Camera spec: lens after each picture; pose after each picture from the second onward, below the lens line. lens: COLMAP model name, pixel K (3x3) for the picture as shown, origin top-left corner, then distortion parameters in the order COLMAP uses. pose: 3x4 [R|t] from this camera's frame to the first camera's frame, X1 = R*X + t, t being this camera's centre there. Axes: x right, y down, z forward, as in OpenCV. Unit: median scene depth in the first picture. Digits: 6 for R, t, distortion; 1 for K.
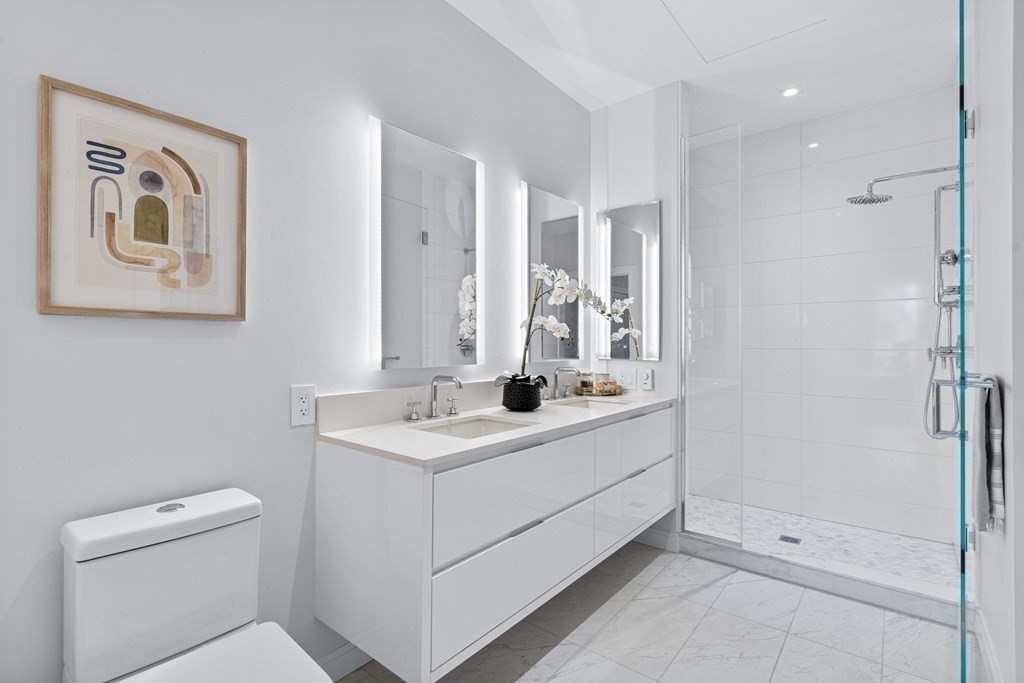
lens RADIAL K [[475.9, 0, 512.2], [0, 475.9, 341.9], [0, 0, 1]] dist [-0.000837, 0.000542]
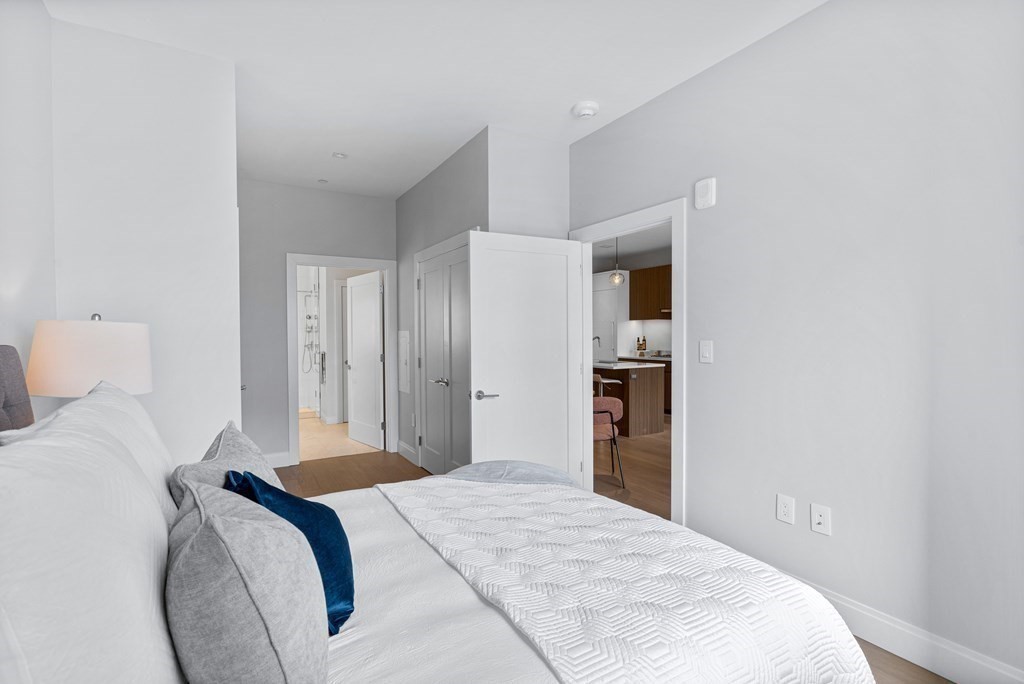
lens RADIAL K [[475.9, 0, 513.4], [0, 475.9, 342.4], [0, 0, 1]] dist [-0.000837, 0.000542]
pose [[0.342851, -0.016160, 0.939251, -2.883149], [-0.000826, 0.999846, 0.017505, -0.107853], [-0.939389, -0.006777, 0.342785, -2.484785]]
